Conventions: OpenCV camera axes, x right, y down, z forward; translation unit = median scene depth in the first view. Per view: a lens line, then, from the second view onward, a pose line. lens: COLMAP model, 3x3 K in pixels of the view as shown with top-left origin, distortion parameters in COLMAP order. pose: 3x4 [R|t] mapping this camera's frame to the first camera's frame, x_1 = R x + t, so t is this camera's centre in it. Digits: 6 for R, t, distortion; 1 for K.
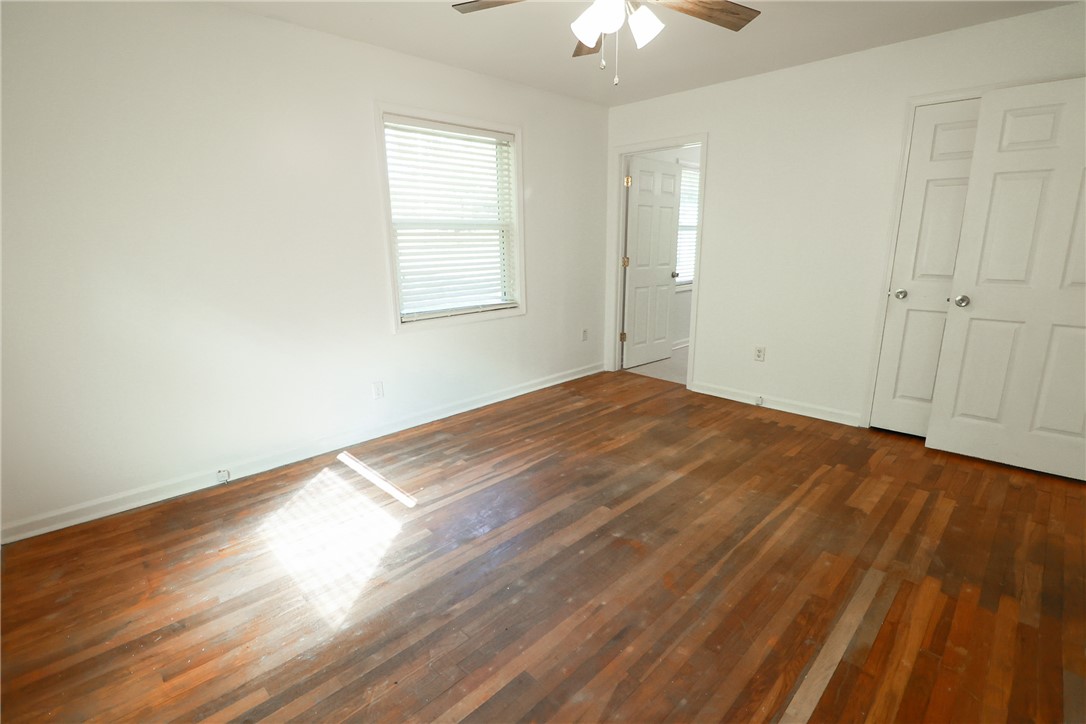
lens RADIAL K [[504.4, 0, 543.0], [0, 504.4, 362.0], [0, 0, 1]] dist [0.000929, -0.013190]
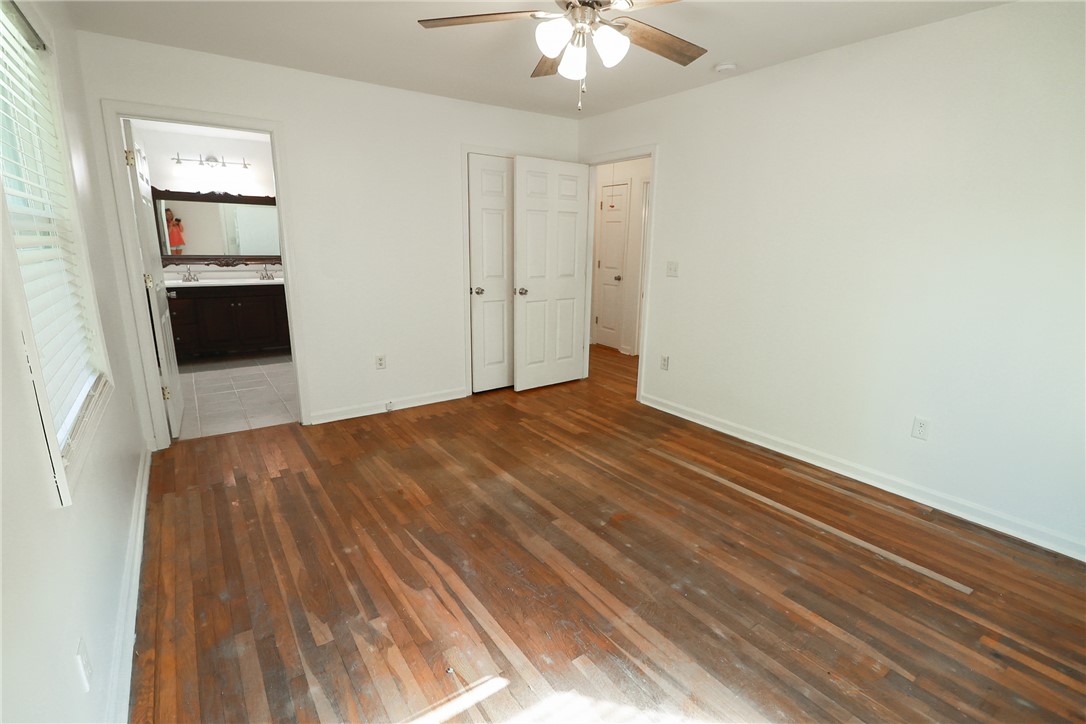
lens RADIAL K [[504.4, 0, 543.0], [0, 504.4, 362.0], [0, 0, 1]] dist [0.000929, -0.013190]
pose [[0.155222, -0.216148, 0.963943, -0.684005], [0.214174, 0.959925, 0.180759, -0.177643], [-0.964384, 0.178393, 0.195295, 0.672780]]
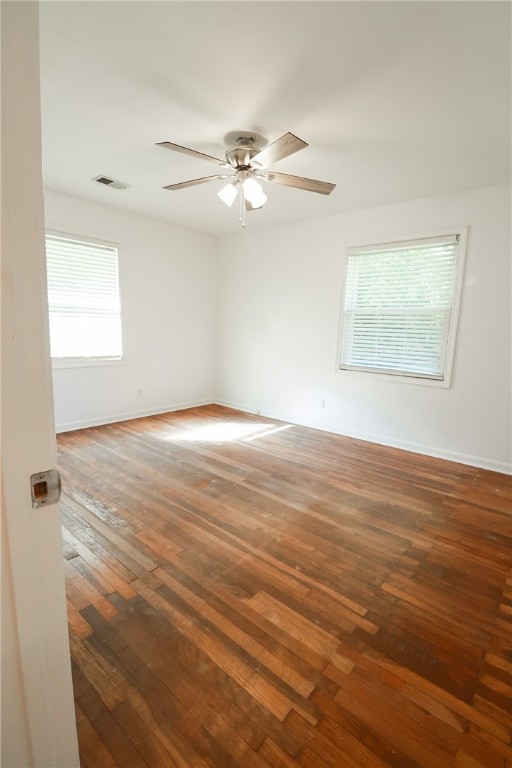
lens RADIAL K [[356.7, 0, 256.0], [0, 356.7, 384.0], [0, 0, 1]] dist [0.000929, -0.013190]
pose [[0.086710, 0.173373, -0.981032, 1.034109], [-0.269938, 0.951991, 0.144383, -0.151453], [0.958966, 0.252298, 0.129347, 0.711727]]
